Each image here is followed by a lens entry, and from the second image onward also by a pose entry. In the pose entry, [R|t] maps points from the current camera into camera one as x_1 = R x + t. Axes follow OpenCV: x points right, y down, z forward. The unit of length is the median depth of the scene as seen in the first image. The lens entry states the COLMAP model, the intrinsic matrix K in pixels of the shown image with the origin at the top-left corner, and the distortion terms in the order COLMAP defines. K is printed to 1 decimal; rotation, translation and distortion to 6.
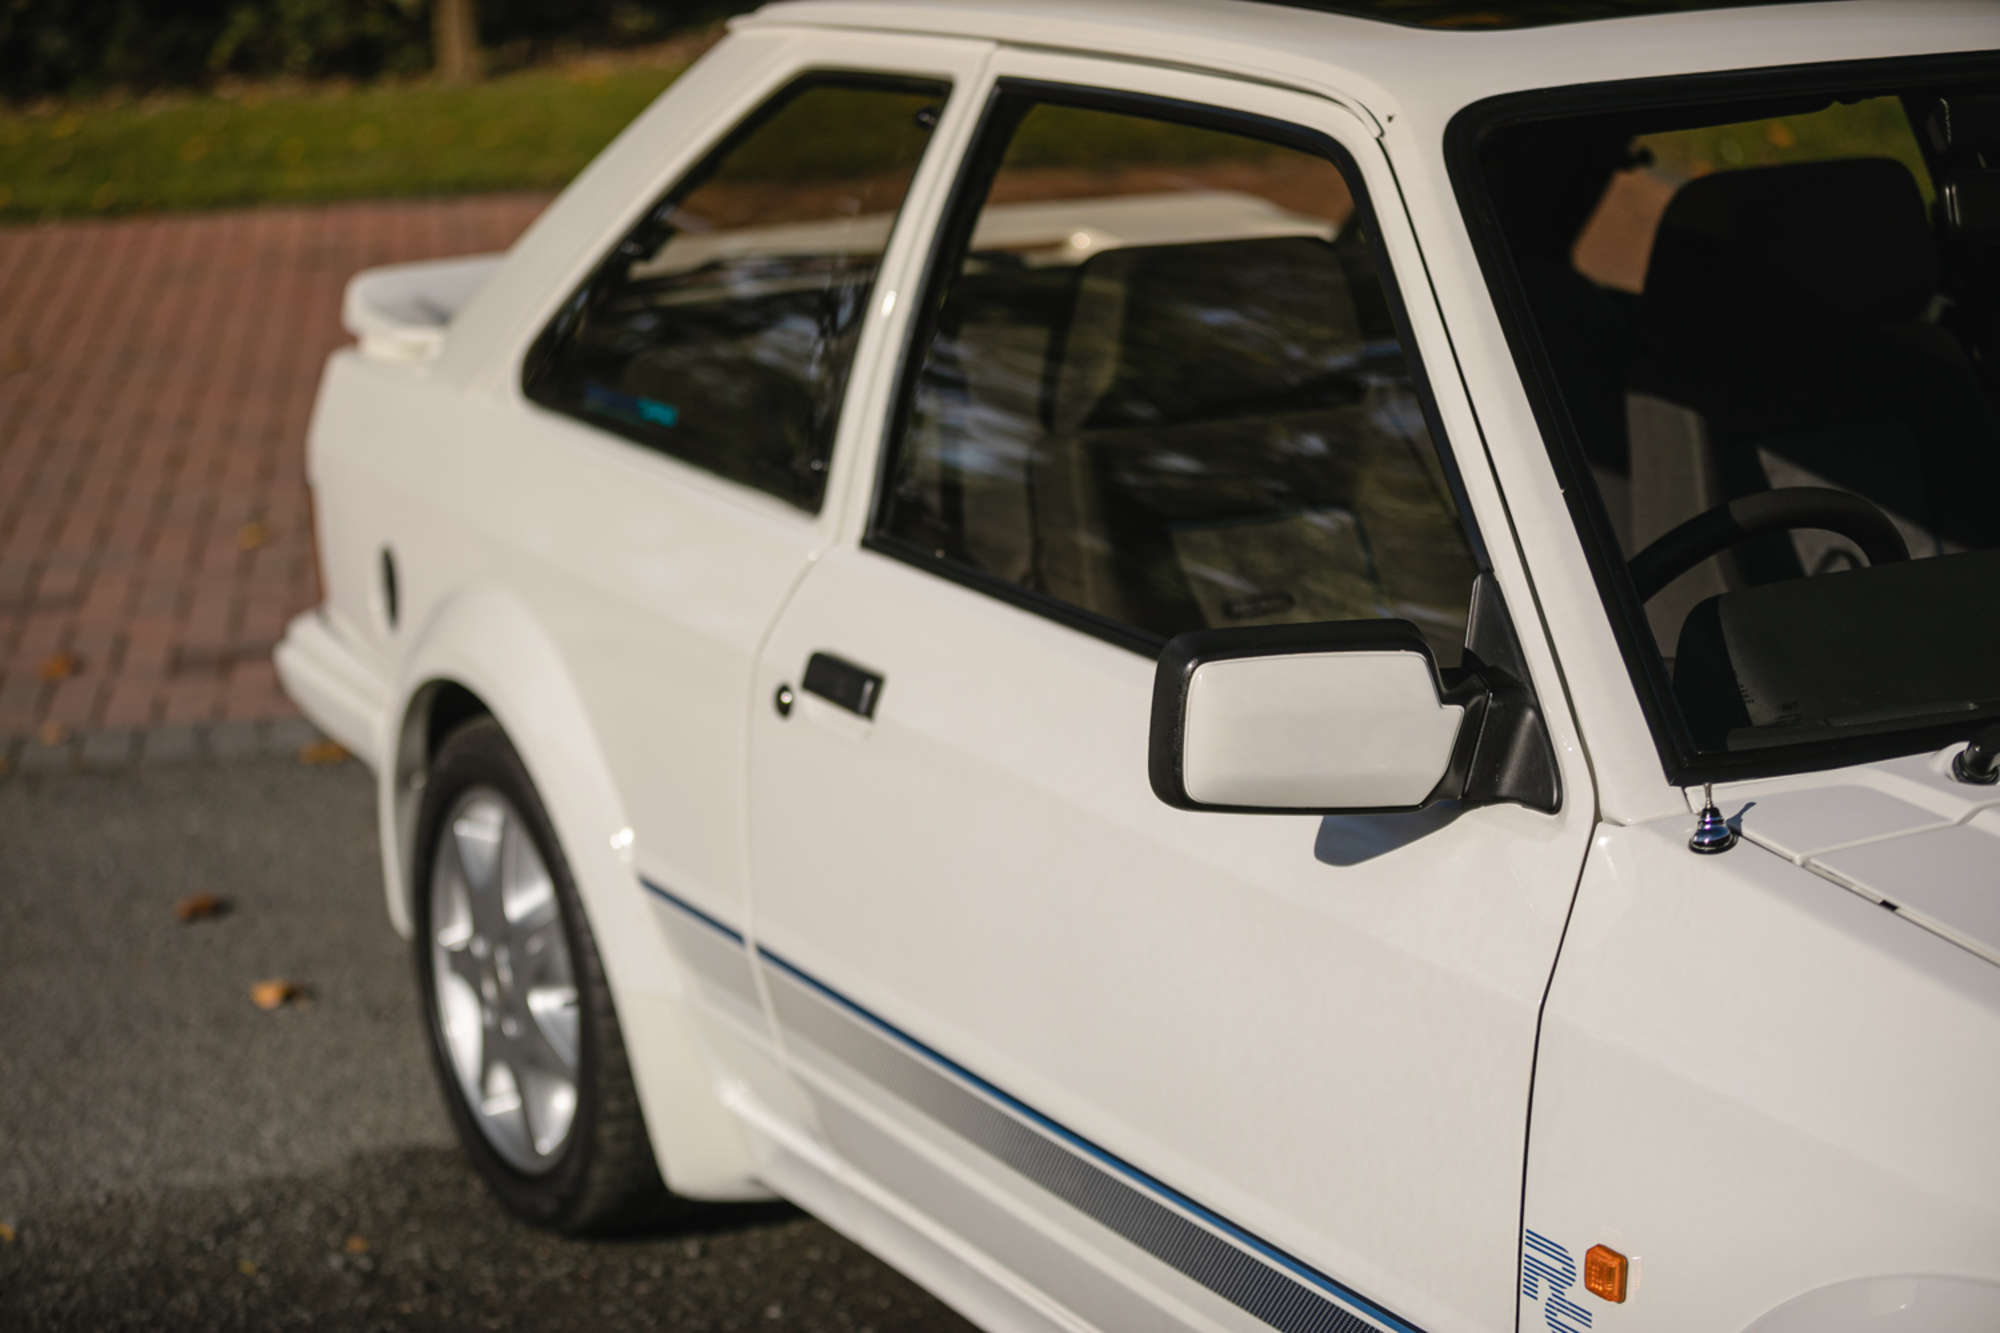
lens RADIAL K [[4132.8, 0, 1000.0], [0, 4132.8, 666.5], [0, 0, 1]] dist [-0.241822, -0.303127]
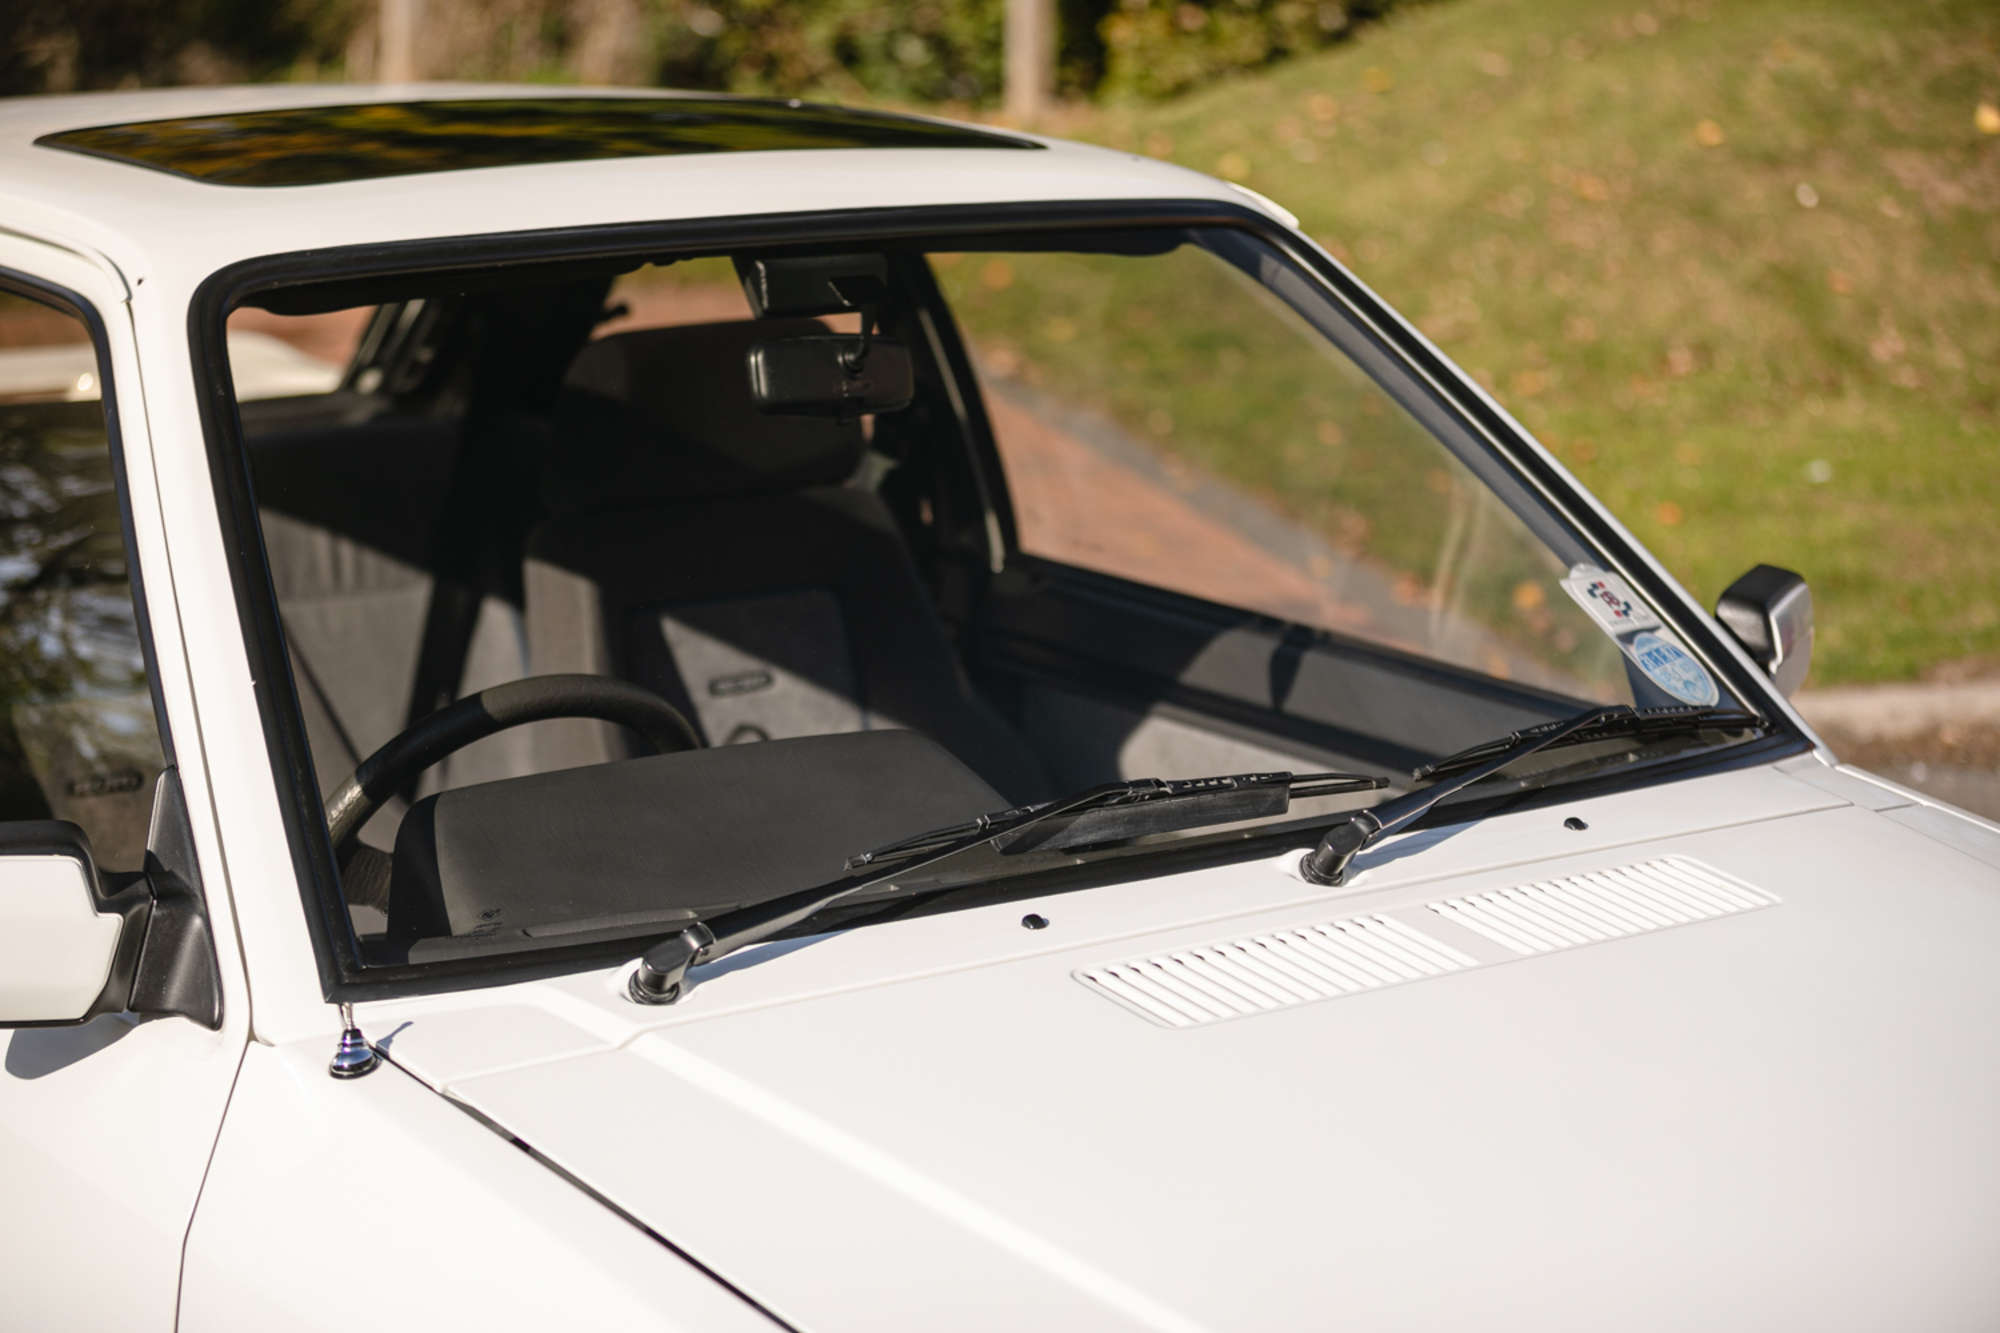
lens RADIAL K [[4132.8, 0, 1000.0], [0, 4132.8, 666.5], [0, 0, 1]] dist [-0.241822, -0.303127]
pose [[0.988231, 0.008367, 0.152739, 0.166823], [-0.003882, 0.999553, -0.029639, -0.019958], [-0.152919, 0.028697, 0.987822, 0.049681]]
